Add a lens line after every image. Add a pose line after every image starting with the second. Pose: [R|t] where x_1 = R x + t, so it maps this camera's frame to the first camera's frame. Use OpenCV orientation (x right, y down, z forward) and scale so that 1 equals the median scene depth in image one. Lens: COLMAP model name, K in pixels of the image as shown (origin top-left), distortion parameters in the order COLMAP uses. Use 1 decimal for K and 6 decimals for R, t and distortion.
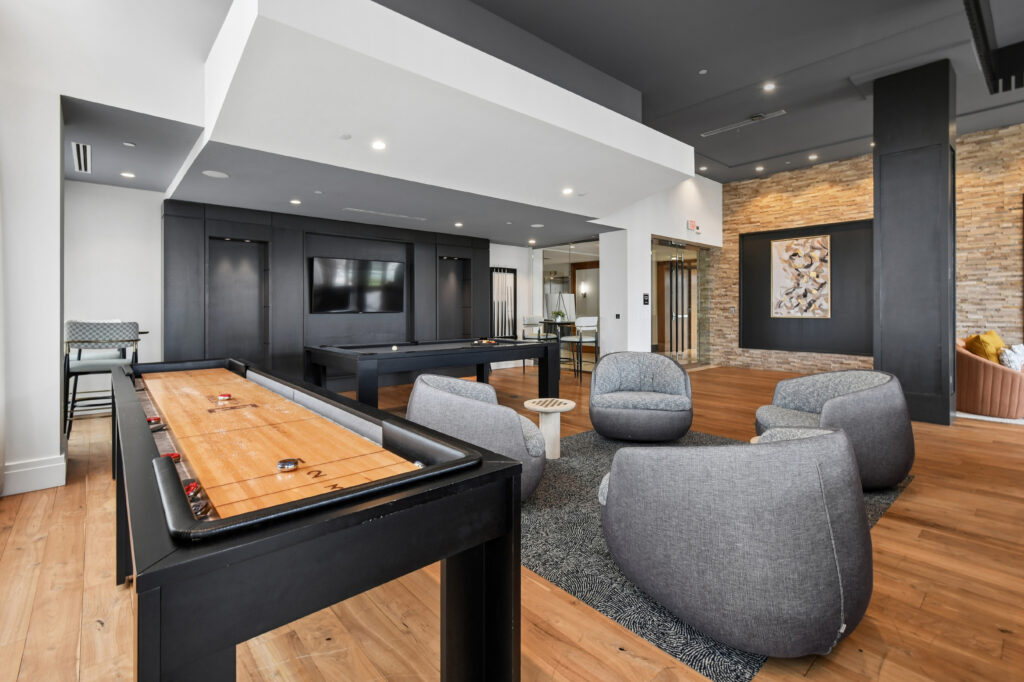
lens RADIAL K [[498.2, 0, 511.0], [0, 498.2, 310.3], [0, 0, 1]] dist [0.002816, 0.000475]
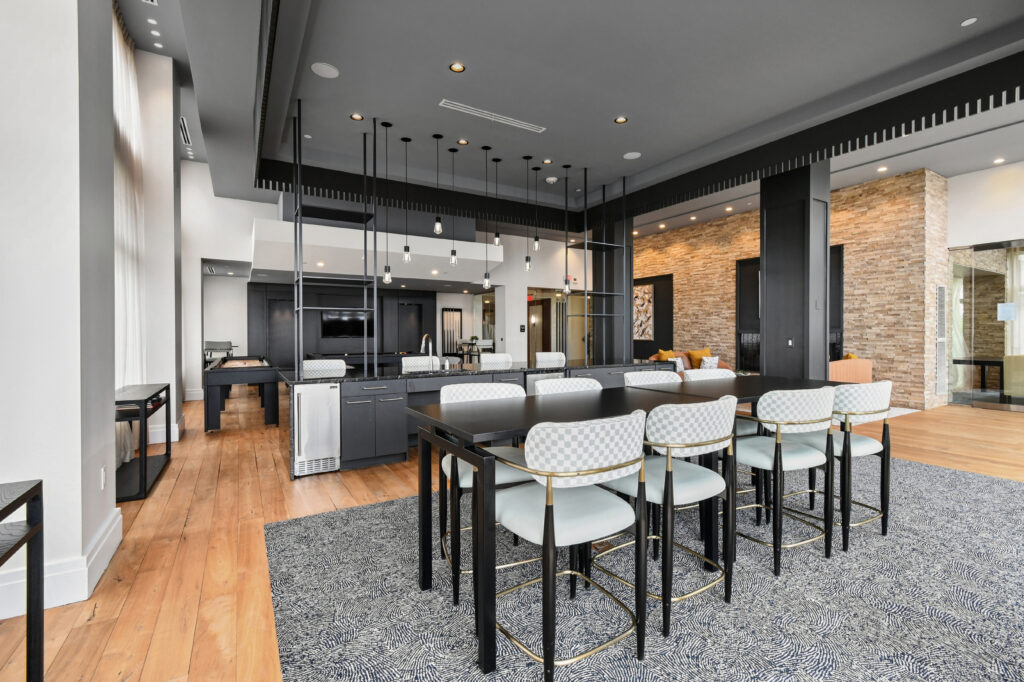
lens RADIAL K [[510.0, 0, 512.0], [0, 510.0, 341.0], [0, 0, 1]] dist [0.000467, -0.000015]
pose [[0.978469, -0.000345, -0.206396, 0.570611], [0.002596, 0.999940, 0.010634, -0.000062], [0.206380, -0.010941, 0.978411, -0.589768]]
